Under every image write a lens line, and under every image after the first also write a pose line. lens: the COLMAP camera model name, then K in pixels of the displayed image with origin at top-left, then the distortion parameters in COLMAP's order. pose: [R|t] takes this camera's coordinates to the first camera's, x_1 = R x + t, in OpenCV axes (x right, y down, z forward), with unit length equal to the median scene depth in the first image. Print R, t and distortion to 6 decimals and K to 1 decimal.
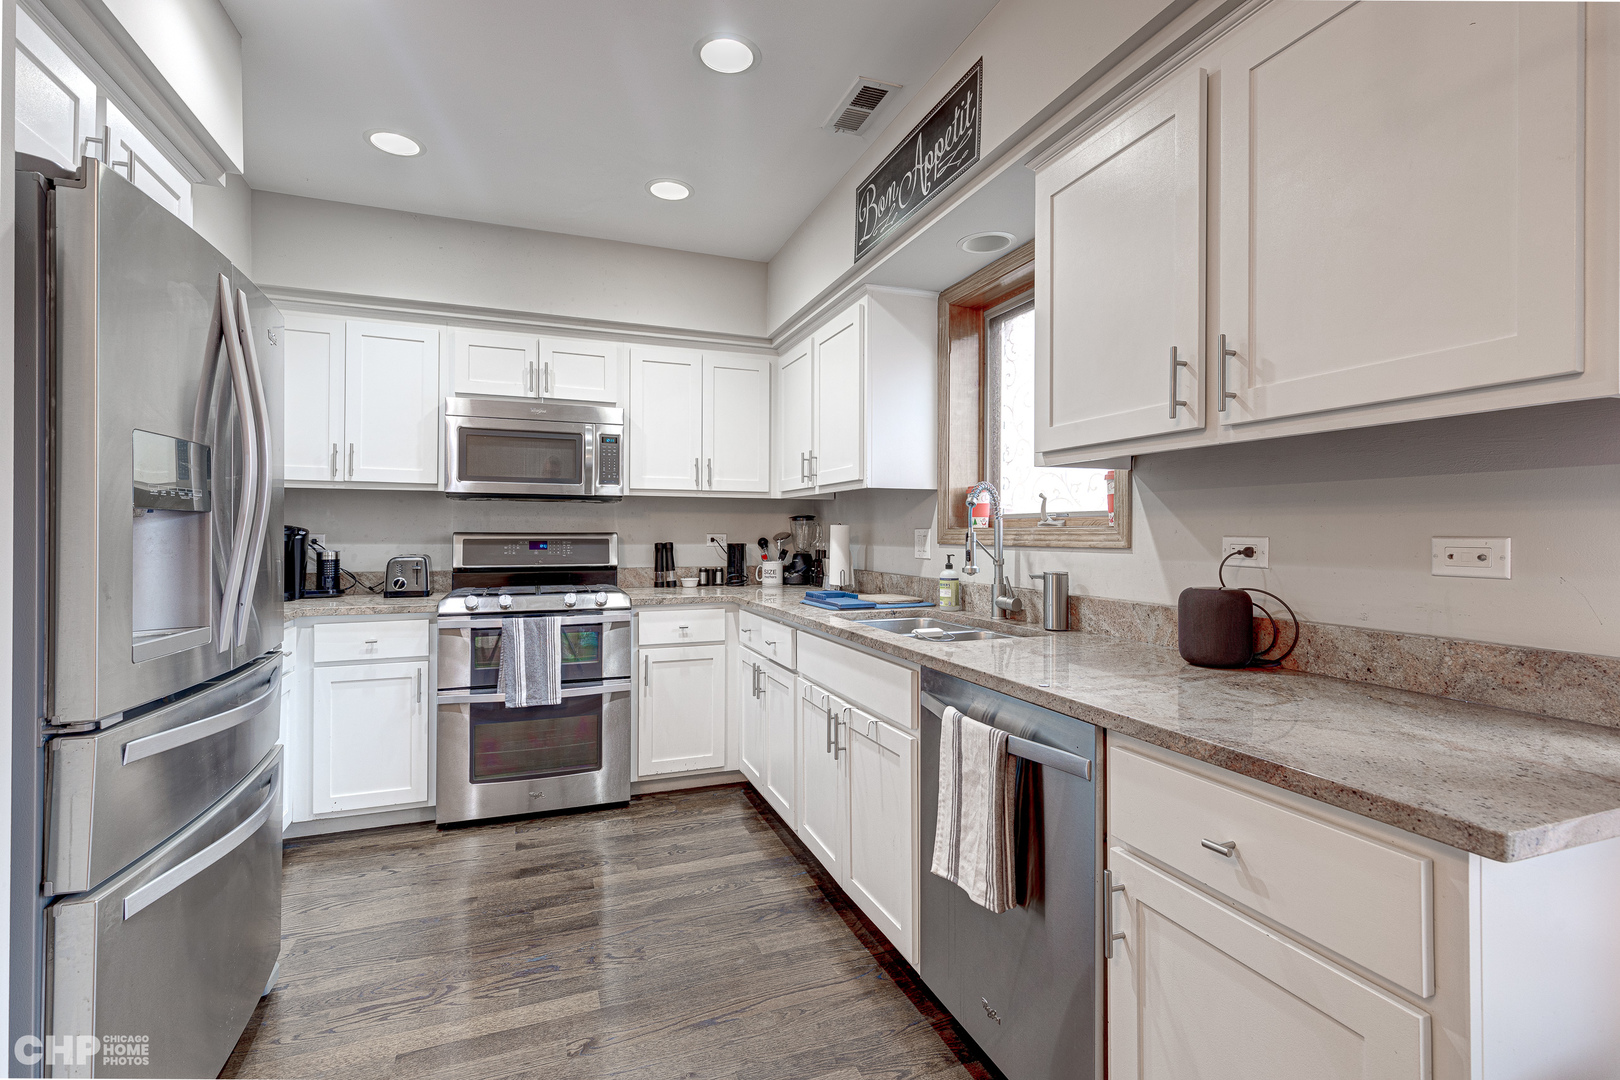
lens RADIAL K [[734.6, 0, 809.4], [0, 734.6, 528.6], [0, 0, 1]] dist [0.004975, -0.000968]
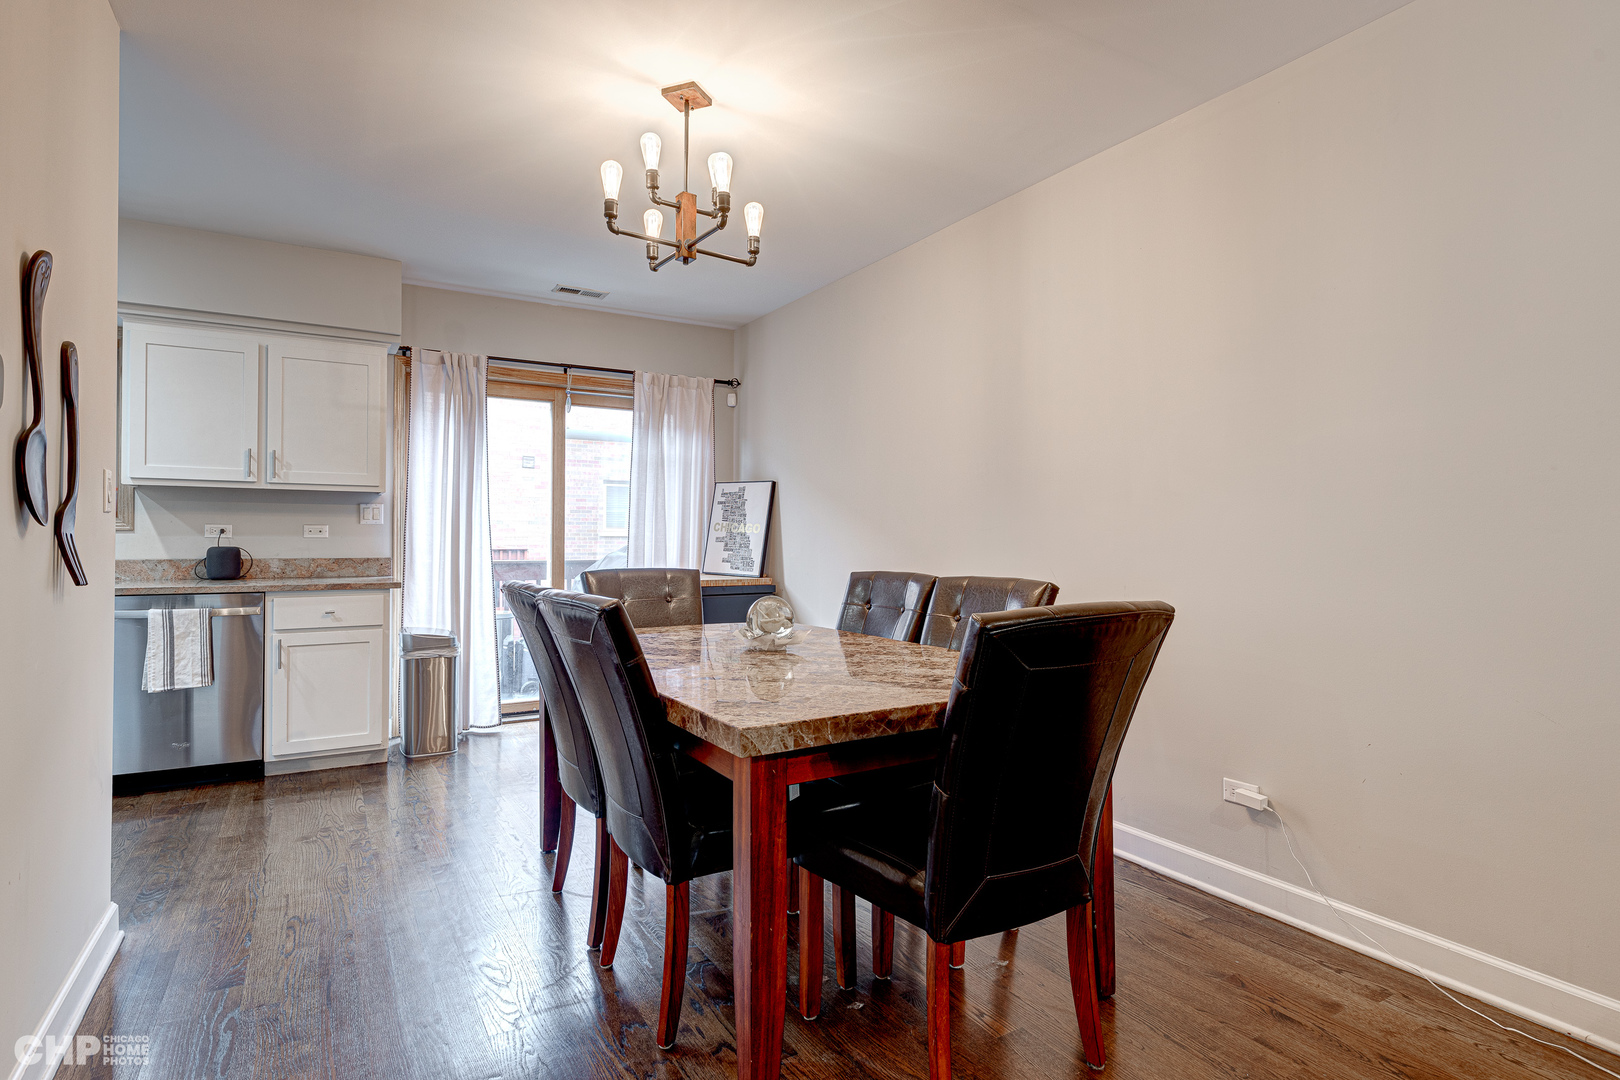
lens RADIAL K [[842.6, 0, 825.9], [0, 842.6, 532.1], [0, 0, 1]] dist [-0.002377, 0.001011]
pose [[-0.198883, 0.002554, 0.980020, -1.337554], [-0.010453, 0.999934, -0.004728, 0.015651], [-0.979967, -0.011184, -0.198843, -0.180175]]
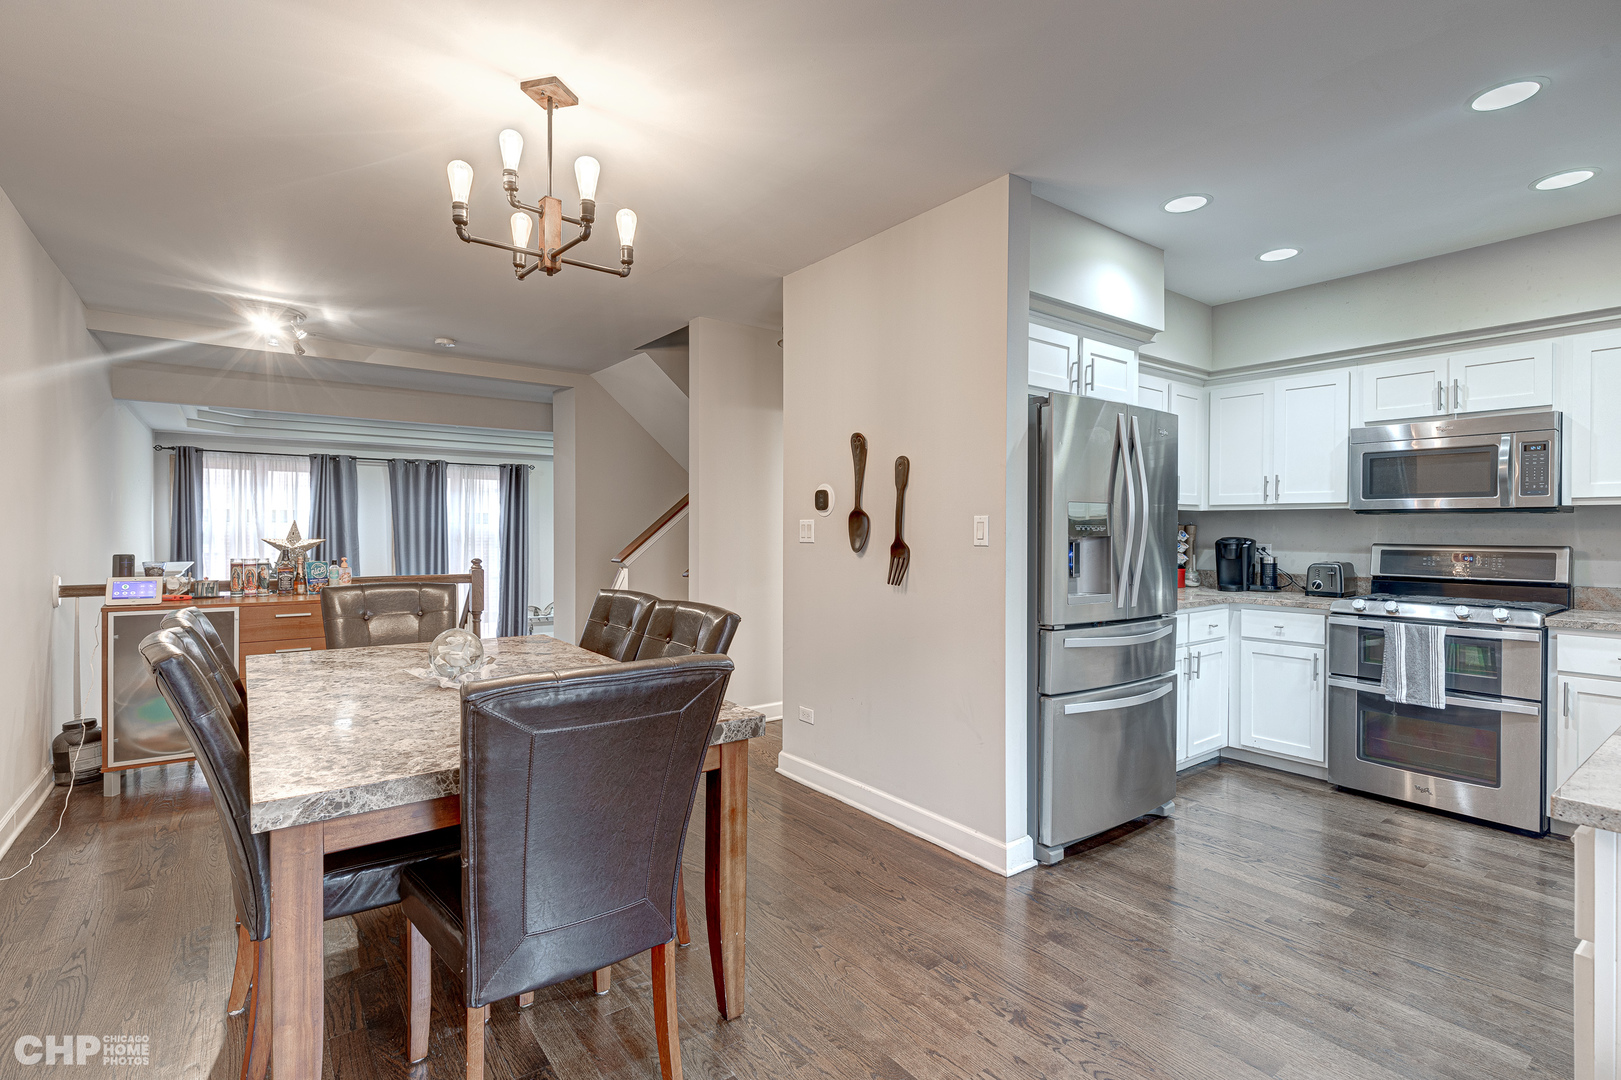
lens RADIAL K [[766.3, 0, 807.8], [0, 766.3, 536.8], [0, 0, 1]] dist [0.002066, -0.000035]
pose [[0.269956, 0.009252, -0.962828, 0.479711], [0.002761, 0.999942, 0.010383, -0.022944], [0.962869, -0.005461, 0.269915, -0.175374]]
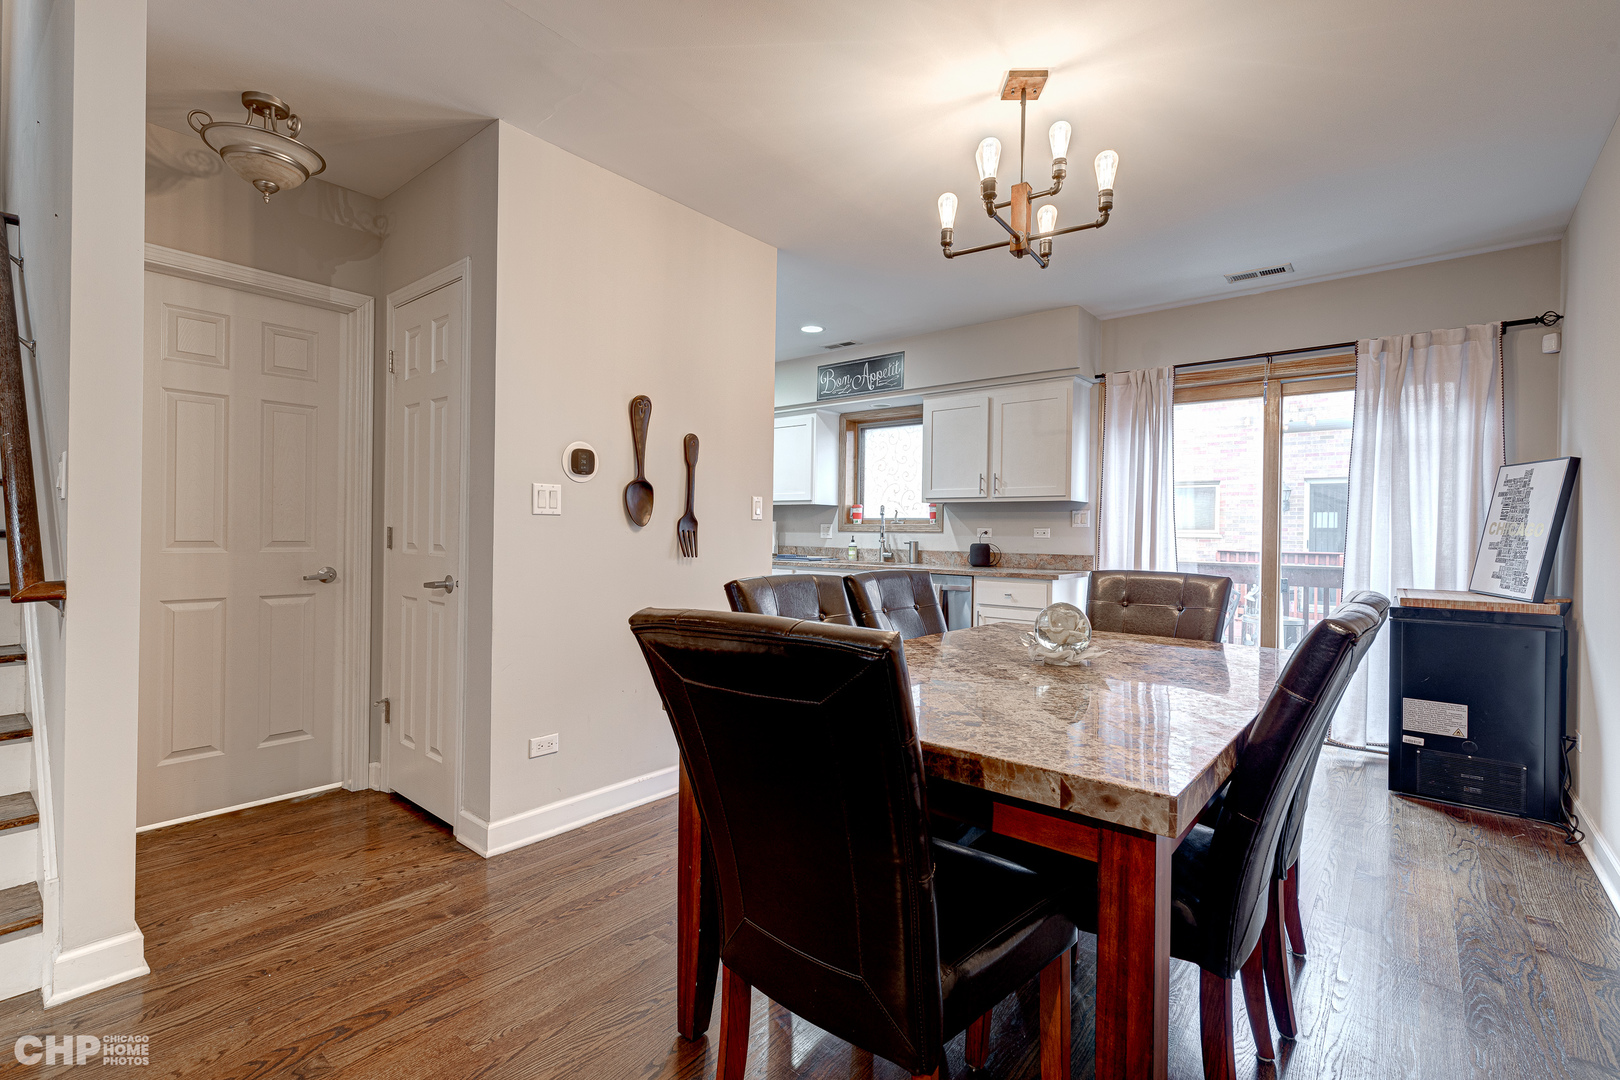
lens RADIAL K [[734.6, 0, 803.0], [0, 734.6, 532.7], [0, 0, 1]] dist [0.004975, -0.000968]
pose [[0.868249, 0.009533, 0.496037, -0.980158], [-0.014354, 0.999880, 0.005909, 0.013811], [-0.495921, -0.012250, 0.868281, -0.809703]]
